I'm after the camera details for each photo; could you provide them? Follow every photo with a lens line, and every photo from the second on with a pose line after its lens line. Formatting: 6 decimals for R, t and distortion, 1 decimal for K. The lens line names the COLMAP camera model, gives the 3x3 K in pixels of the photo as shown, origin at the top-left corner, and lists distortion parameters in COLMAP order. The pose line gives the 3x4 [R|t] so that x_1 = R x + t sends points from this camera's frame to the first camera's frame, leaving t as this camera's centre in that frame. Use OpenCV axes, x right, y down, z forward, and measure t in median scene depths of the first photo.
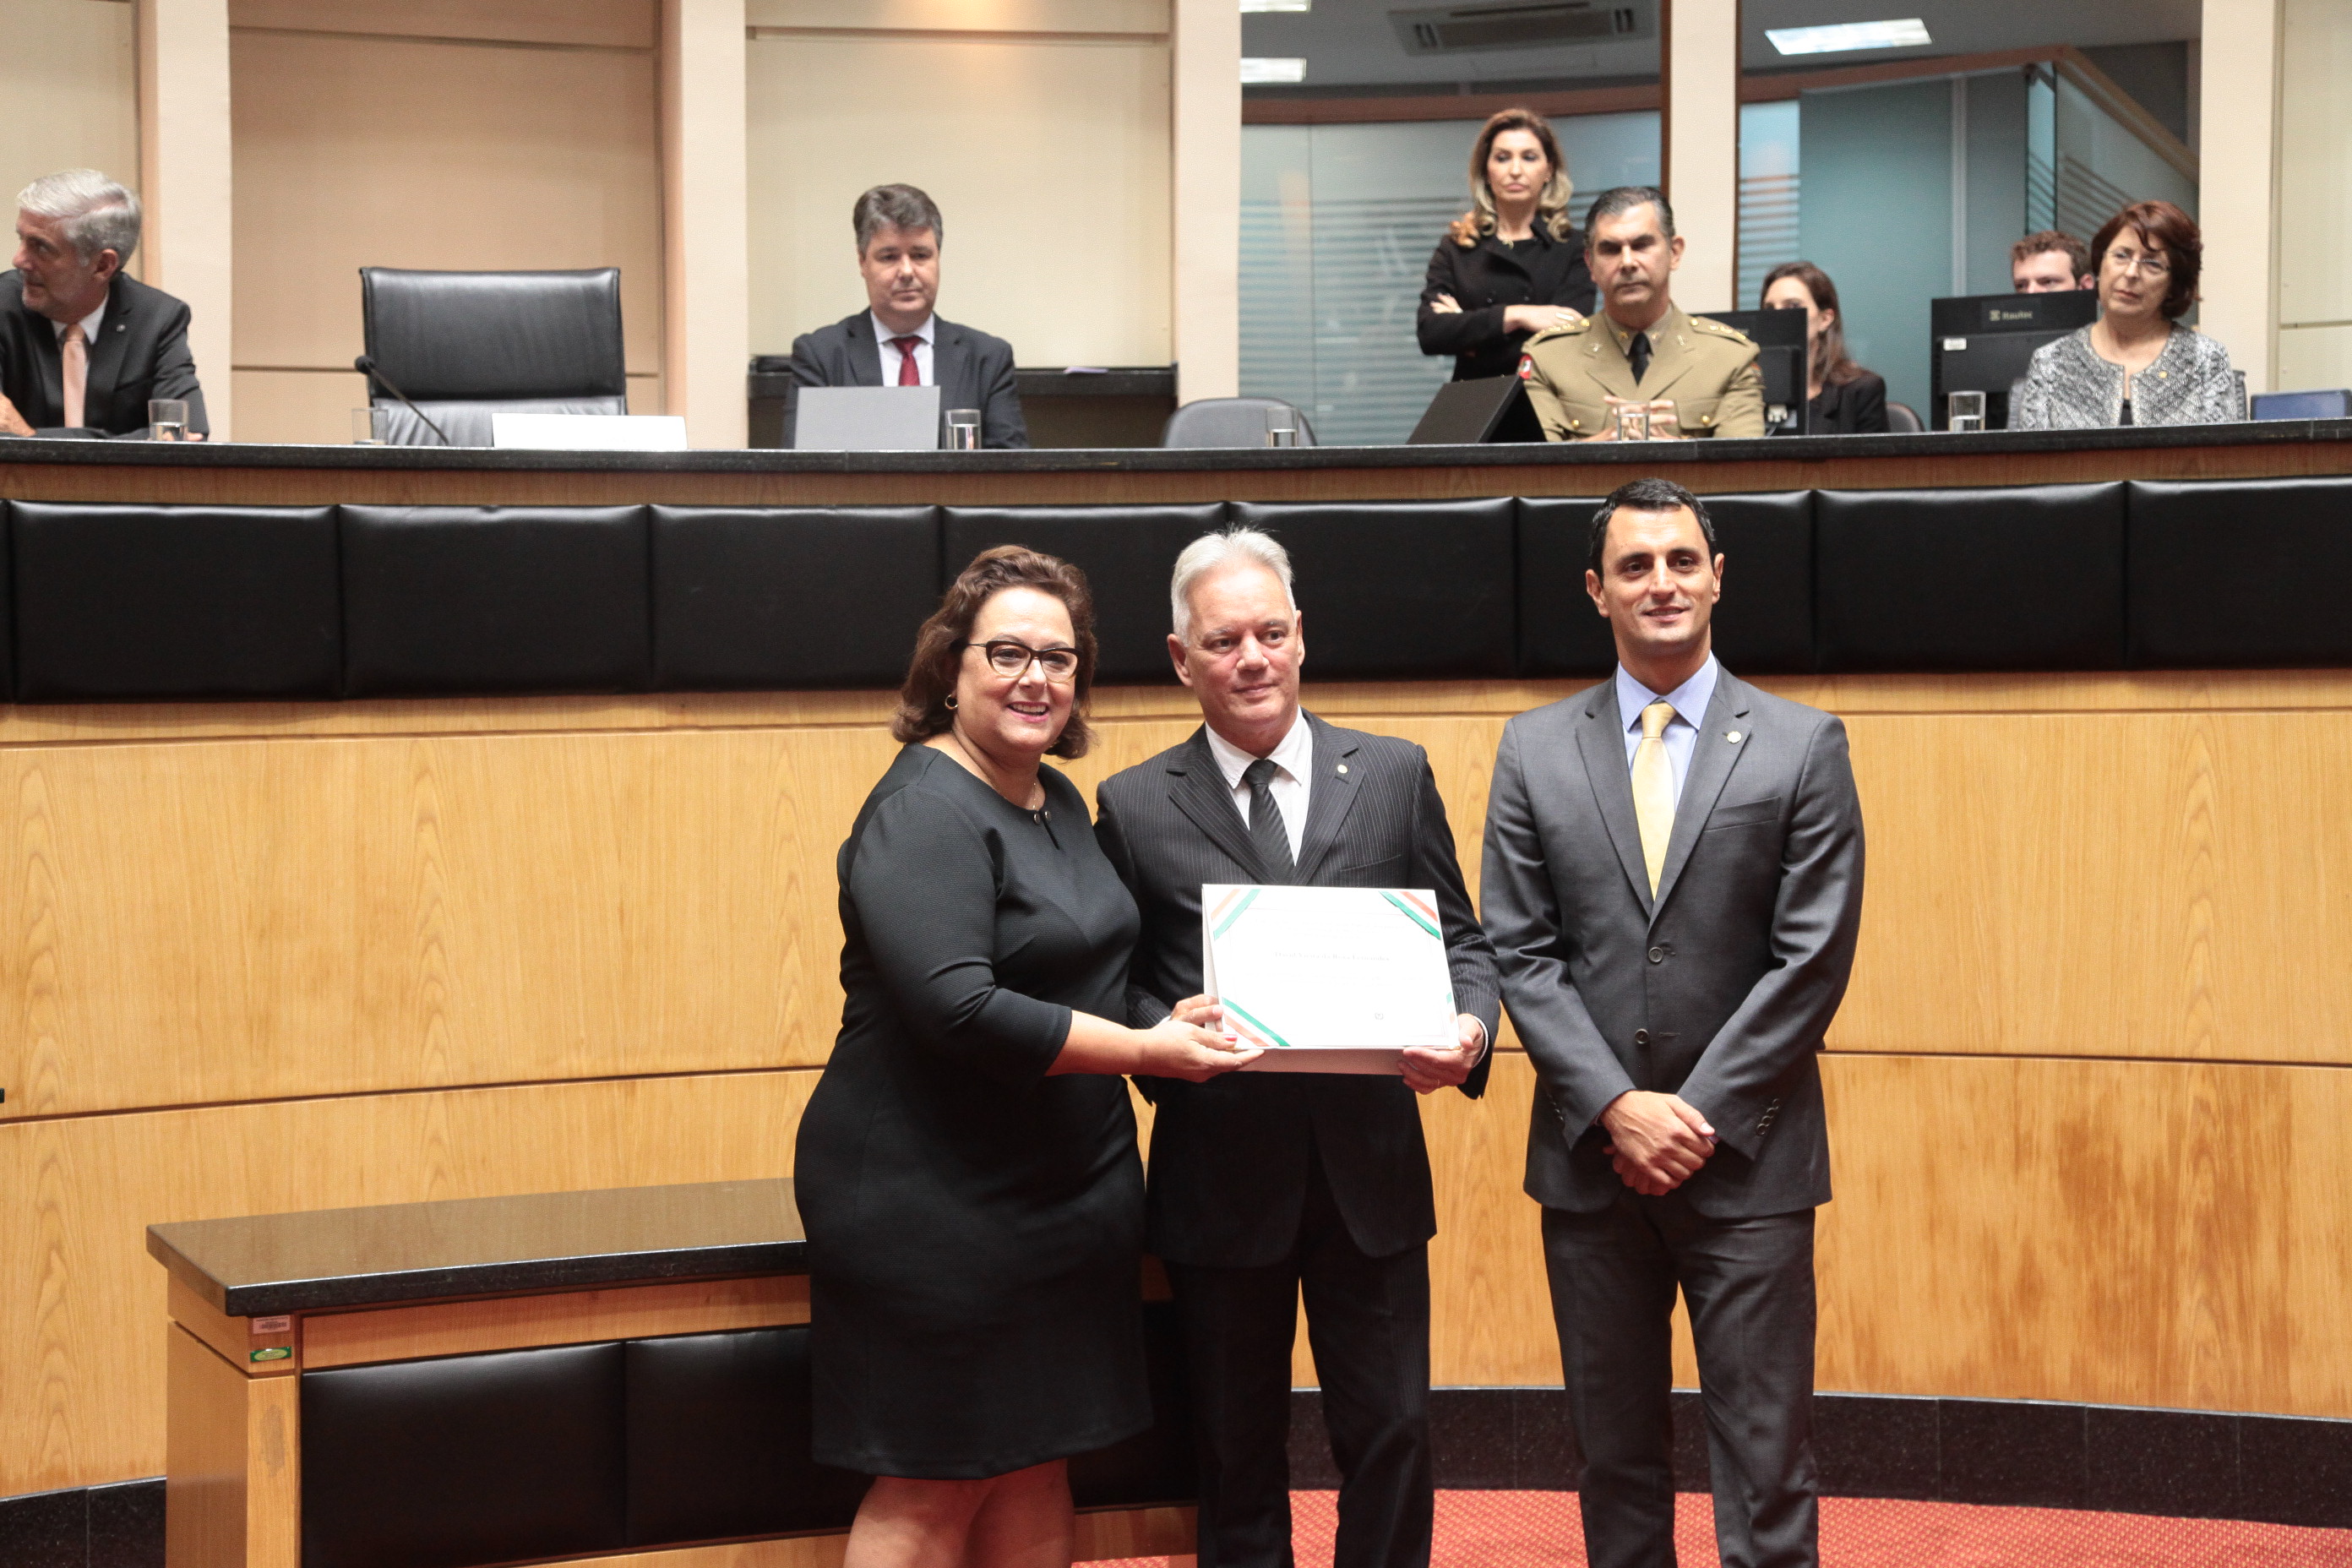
lens RADIAL K [[3701.3, 0, 1166.8], [0, 3701.3, 778.3], [0, 0, 1]] dist [0.213601, 0.064490]
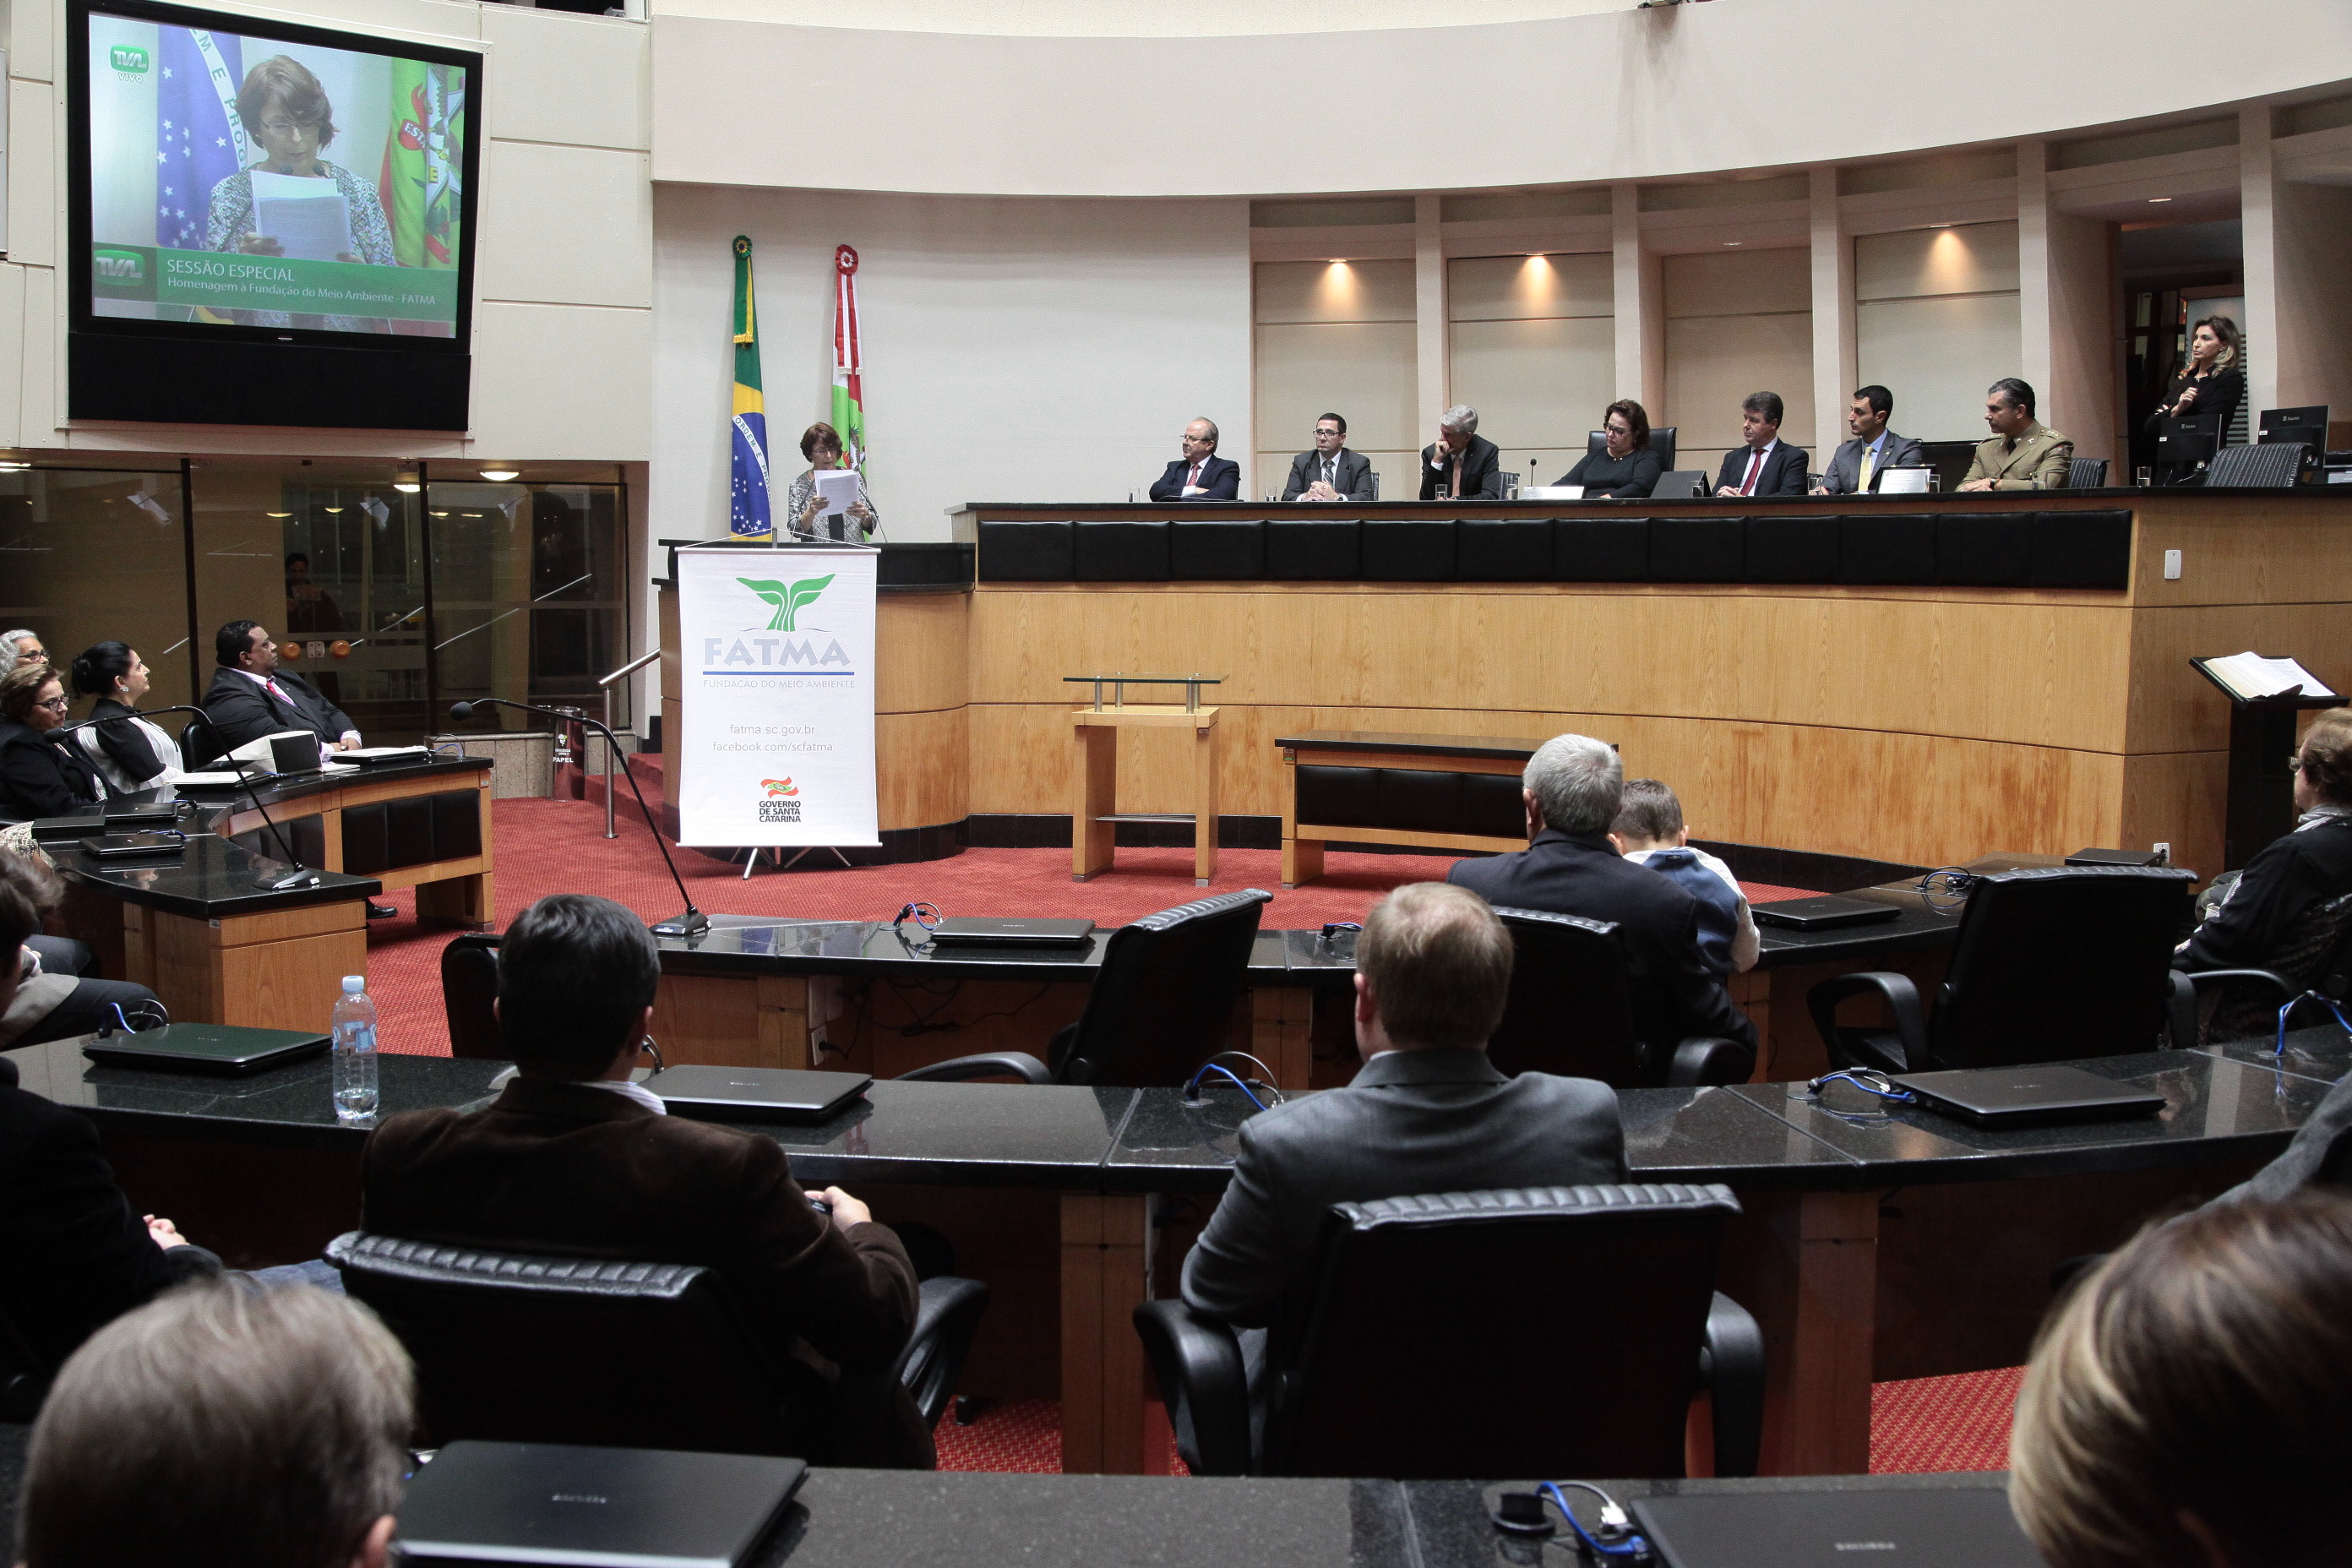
lens RADIAL K [[2304.9, 0, 1150.2], [0, 2304.9, 790.0], [0, 0, 1]] dist [-0.014662, 0.102079]
pose [[0.660160, 0.091703, -0.745506, 1.017547], [-0.035317, 0.995211, 0.091145, -0.014119], [0.750294, -0.033841, 0.660237, -0.446943]]
